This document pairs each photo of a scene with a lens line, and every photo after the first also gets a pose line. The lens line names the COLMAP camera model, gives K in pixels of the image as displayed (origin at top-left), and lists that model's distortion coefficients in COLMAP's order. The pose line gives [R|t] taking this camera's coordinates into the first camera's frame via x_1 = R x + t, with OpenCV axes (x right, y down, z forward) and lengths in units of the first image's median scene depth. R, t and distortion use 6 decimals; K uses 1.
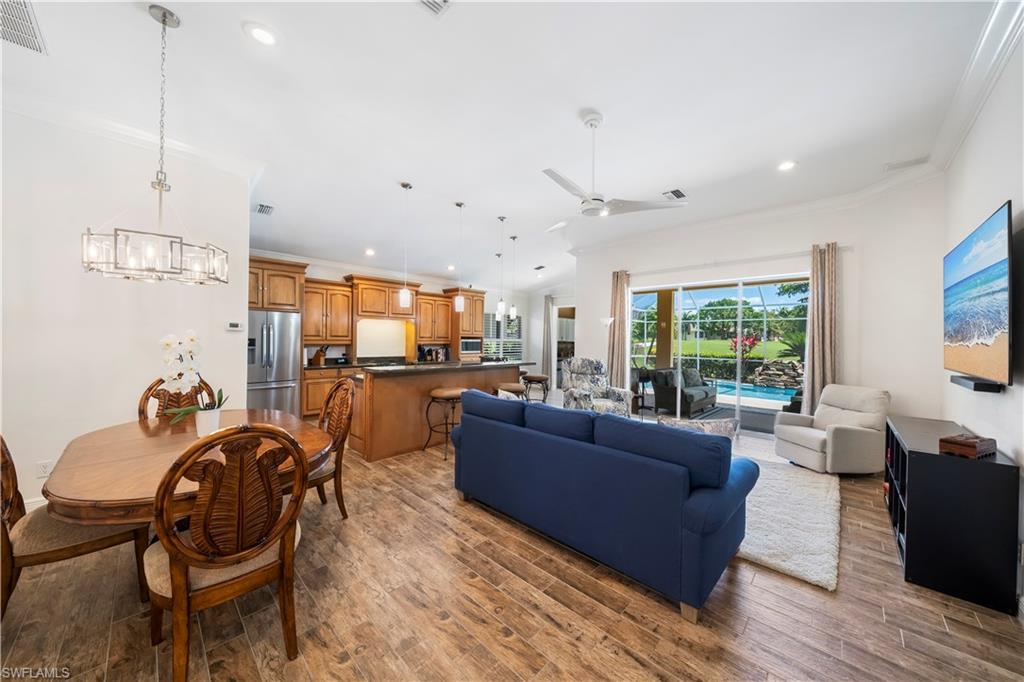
lens RADIAL K [[353.3, 0, 512.0], [0, 353.3, 341.0], [0, 0, 1]] dist [-0.011733, -0.000027]
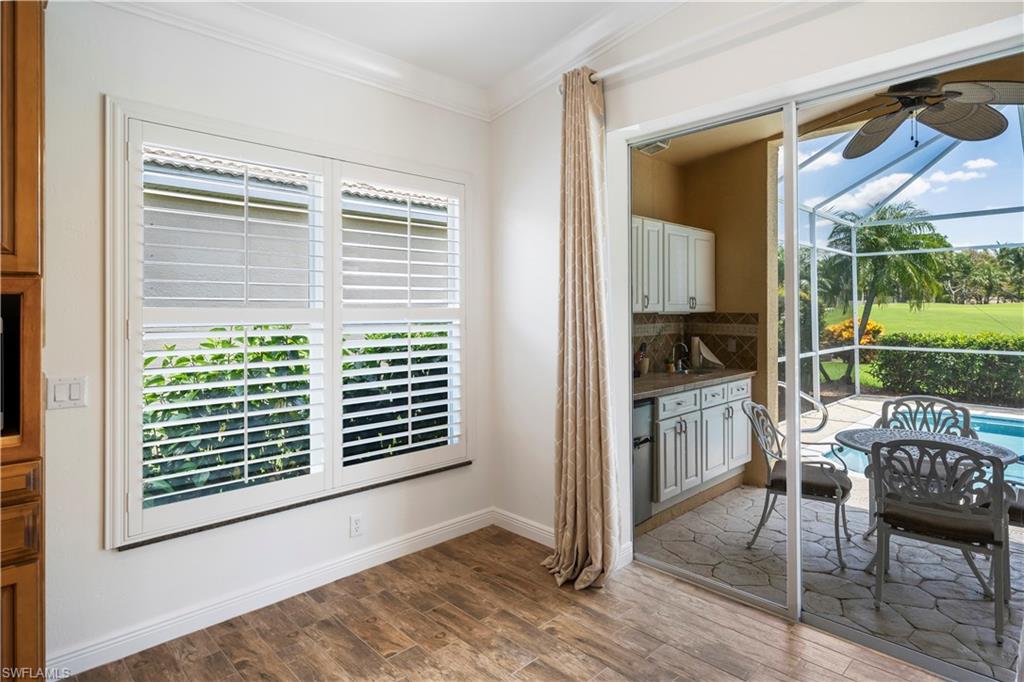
lens RADIAL K [[564.4, 0, 512.7], [0, 564.4, 305.2], [0, 0, 1]] dist [0.001865, -0.000015]
pose [[0.999164, -0.020153, -0.035566, 0.112783], [0.019701, 0.999721, -0.013025, -0.002545], [0.035819, 0.012314, 0.999282, 1.055380]]
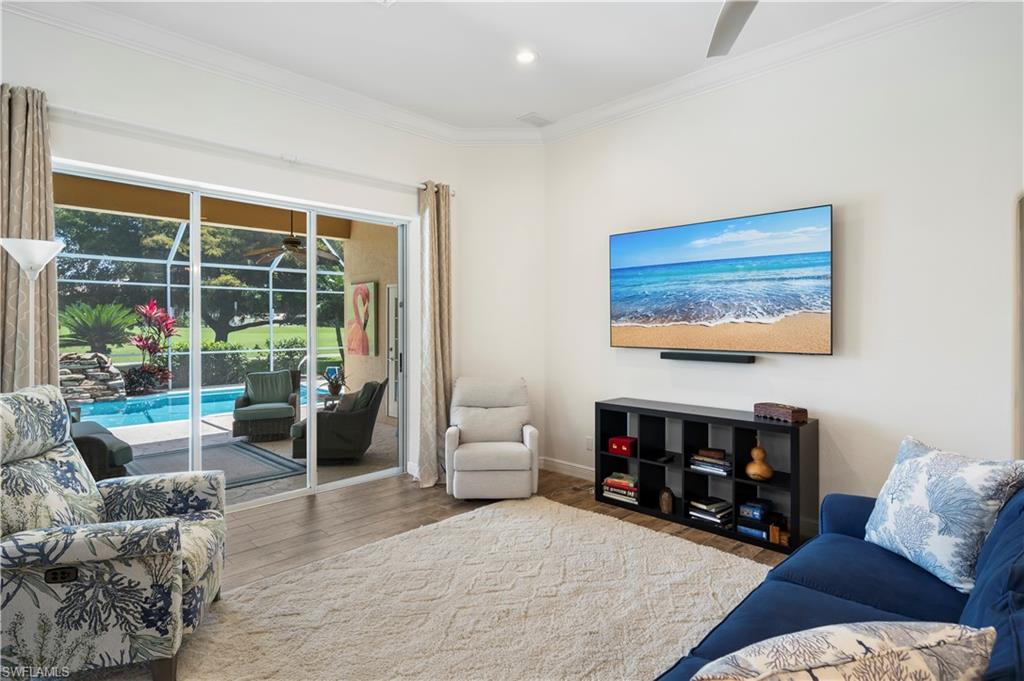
lens RADIAL K [[530.2, 0, 510.1], [0, 530.2, 329.6], [0, 0, 1]] dist [-0.000363, 0.000140]
pose [[0.027346, -0.024483, 0.999326, -0.126869], [0.004188, 0.999694, 0.024378, -0.003490], [-0.999617, 0.003518, 0.027441, 0.562457]]
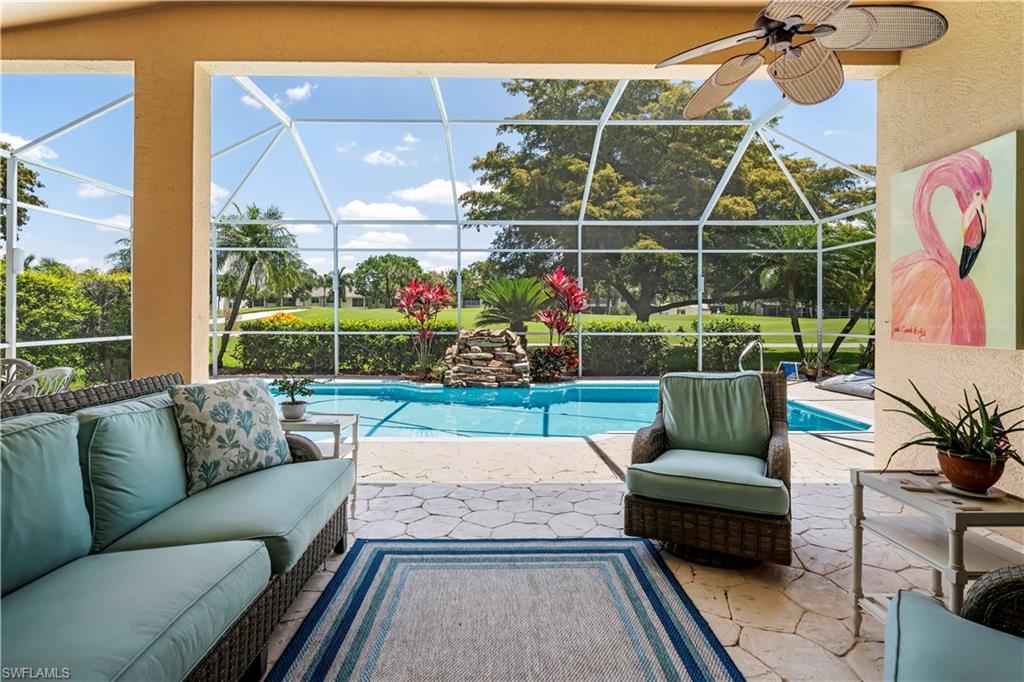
lens RADIAL K [[509.2, 0, 506.9], [0, 509.2, 316.3], [0, 0, 1]] dist [0.001541, 0.000288]
pose [[0.717795, -0.016454, 0.696060, 0.562888], [0.012083, 0.999865, 0.011175, 0.055680], [-0.696150, 0.000389, 0.717897, 0.920119]]
